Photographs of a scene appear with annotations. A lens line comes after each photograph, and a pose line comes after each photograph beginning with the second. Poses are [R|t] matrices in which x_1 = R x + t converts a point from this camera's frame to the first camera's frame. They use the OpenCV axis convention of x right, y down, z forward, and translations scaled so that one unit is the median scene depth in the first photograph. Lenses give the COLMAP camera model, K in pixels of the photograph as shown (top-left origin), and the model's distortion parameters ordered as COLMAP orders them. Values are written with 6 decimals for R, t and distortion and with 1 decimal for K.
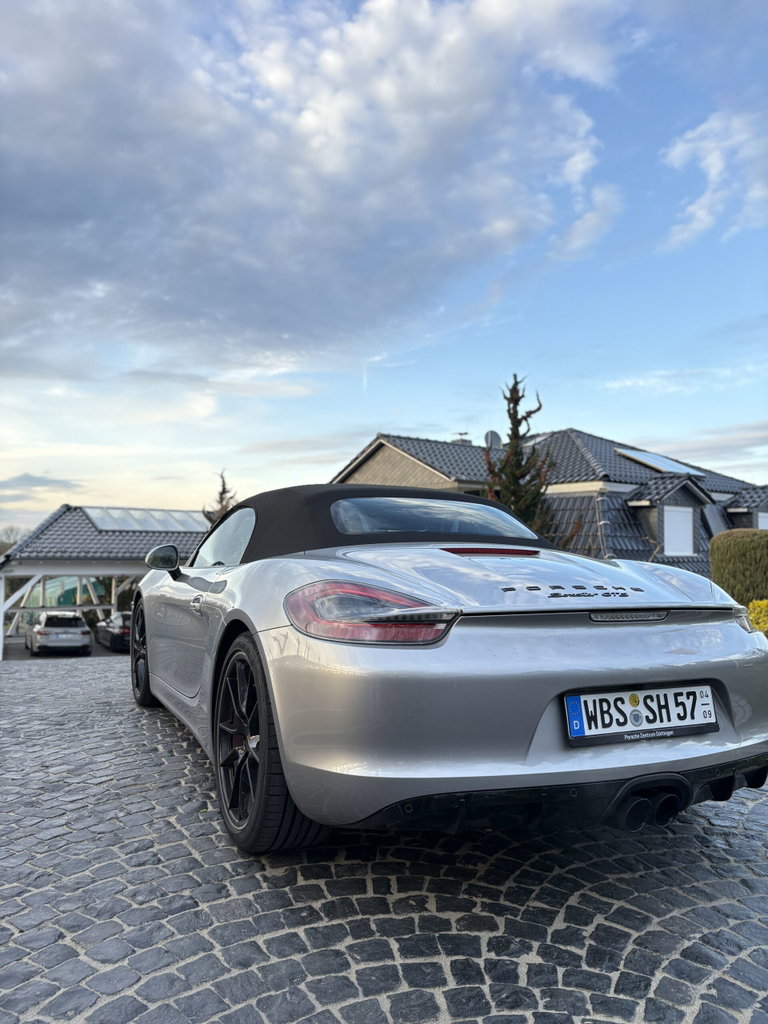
lens RADIAL K [[779.5, 0, 384.0], [0, 779.5, 512.0], [0, 0, 1]] dist [0.061939, -0.083769]
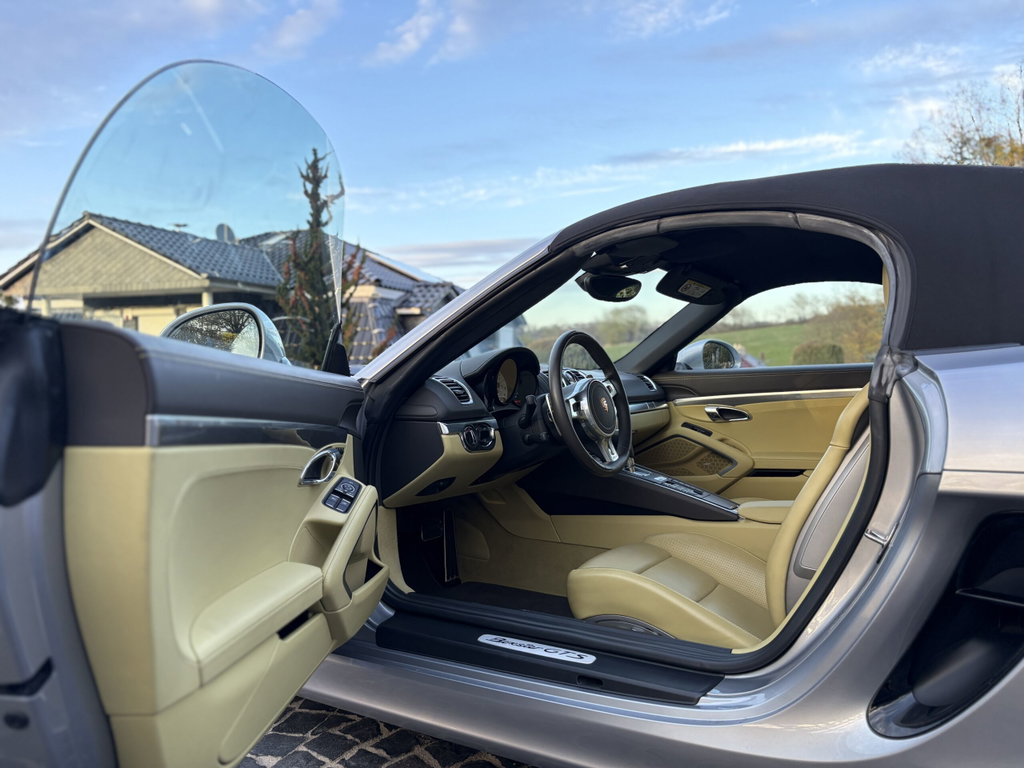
lens RADIAL K [[779.5, 0, 510.3], [0, 779.5, 310.7], [0, 0, 1]] dist [0.061939, -0.083769]
pose [[0.844715, 0.020387, 0.534828, -0.072769], [-0.011289, 0.999731, -0.020278, 0.006164], [-0.535097, 0.011091, 0.844718, 0.148934]]
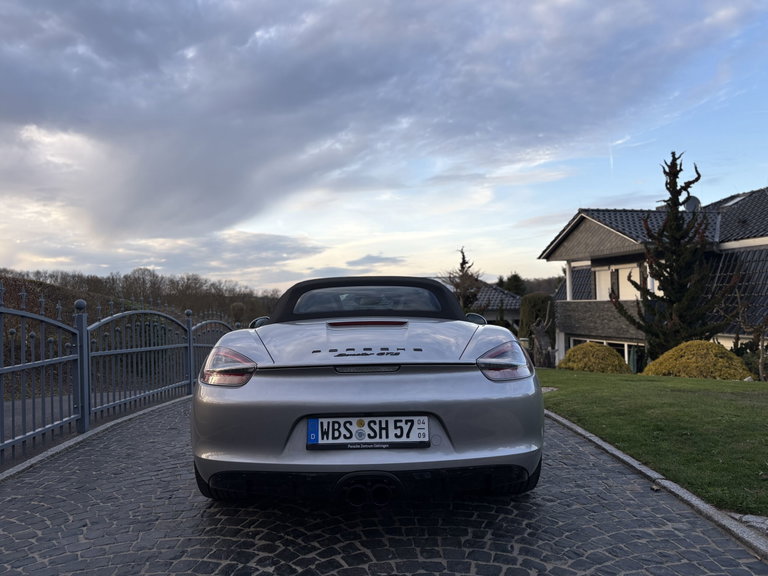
lens RADIAL K [[586.6, 0, 384.0], [0, 586.6, 288.0], [0, 0, 1]] dist [-0.006885, 0.005859]
pose [[0.915213, -0.043744, -0.400588, 0.085138], [0.053990, 0.998439, 0.014319, -0.004389], [0.399337, -0.034732, 0.916146, -0.004099]]
